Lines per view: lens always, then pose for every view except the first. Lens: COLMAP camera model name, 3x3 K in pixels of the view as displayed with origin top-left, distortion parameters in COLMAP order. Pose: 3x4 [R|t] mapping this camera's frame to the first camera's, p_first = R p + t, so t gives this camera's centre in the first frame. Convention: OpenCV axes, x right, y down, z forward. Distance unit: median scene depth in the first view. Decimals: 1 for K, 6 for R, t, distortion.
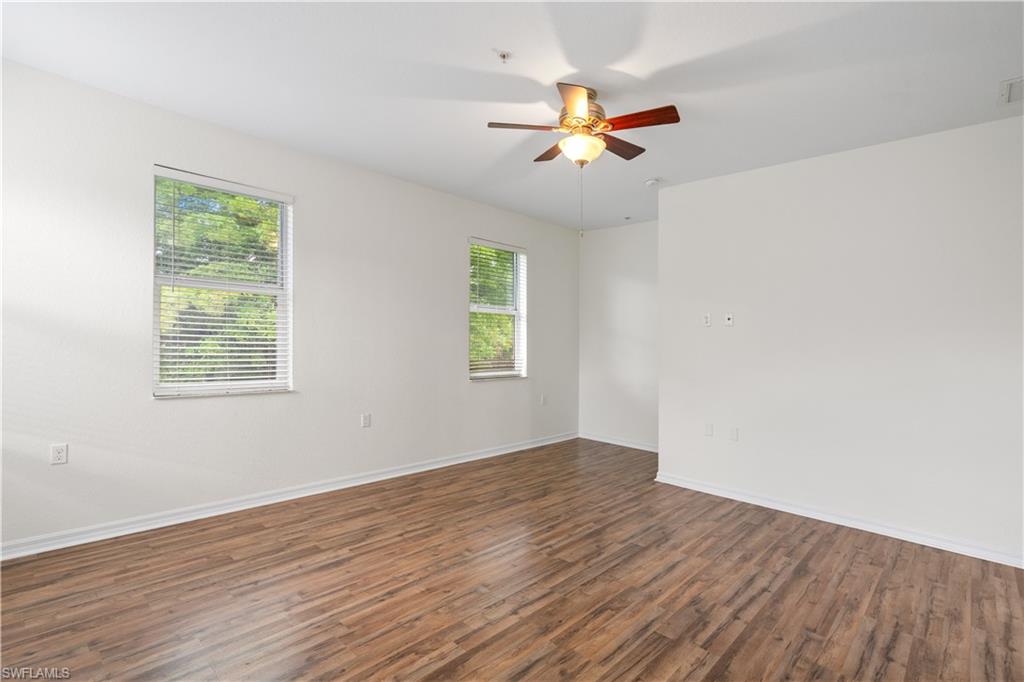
lens RADIAL K [[481.9, 0, 517.3], [0, 481.9, 343.3], [0, 0, 1]] dist [-0.003725, -0.000206]
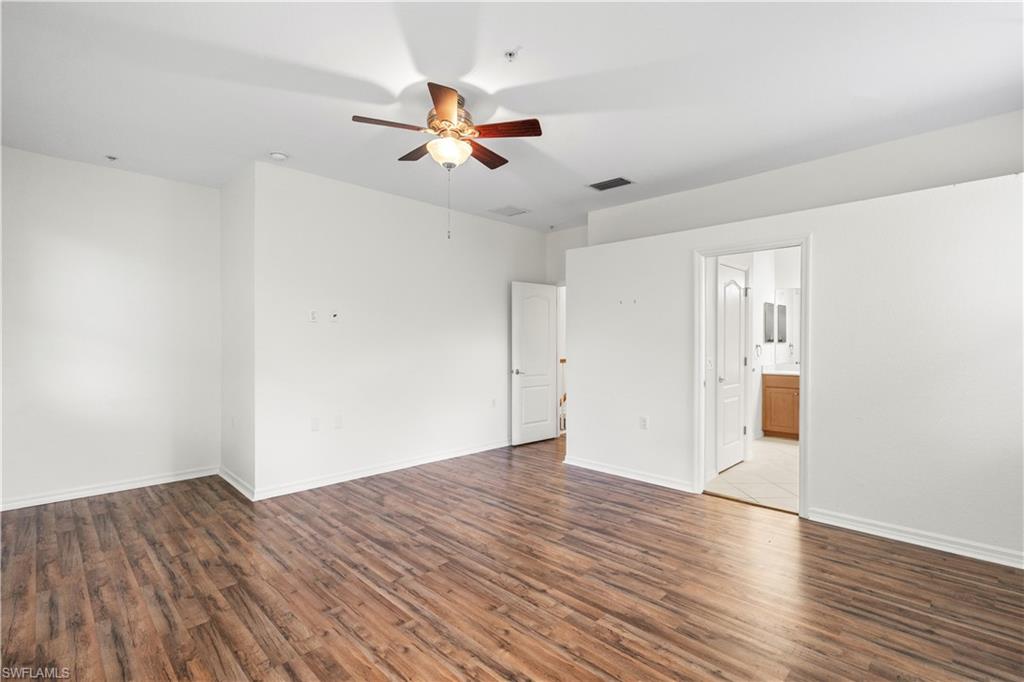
lens RADIAL K [[472.4, 0, 515.6], [0, 472.4, 344.9], [0, 0, 1]] dist [-0.005558, 0.003895]
pose [[0.022042, -0.037676, 0.999047, -0.838100], [0.006967, 0.999271, 0.037531, -0.030790], [-0.999733, 0.006133, 0.022288, 0.822243]]
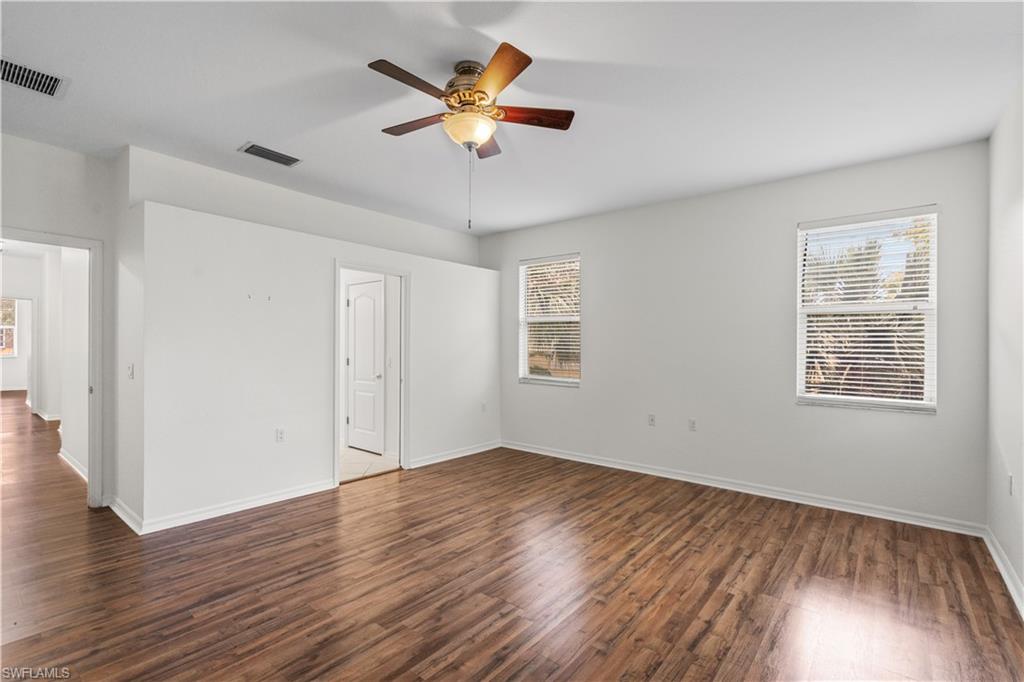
lens RADIAL K [[472.4, 0, 509.0], [0, 472.4, 335.4], [0, 0, 1]] dist [-0.005558, 0.003895]
pose [[-0.996487, -0.042124, -0.072385, 0.138507], [-0.040990, 0.999014, -0.017081, -0.009994], [0.073033, -0.014054, -0.997230, 1.854293]]
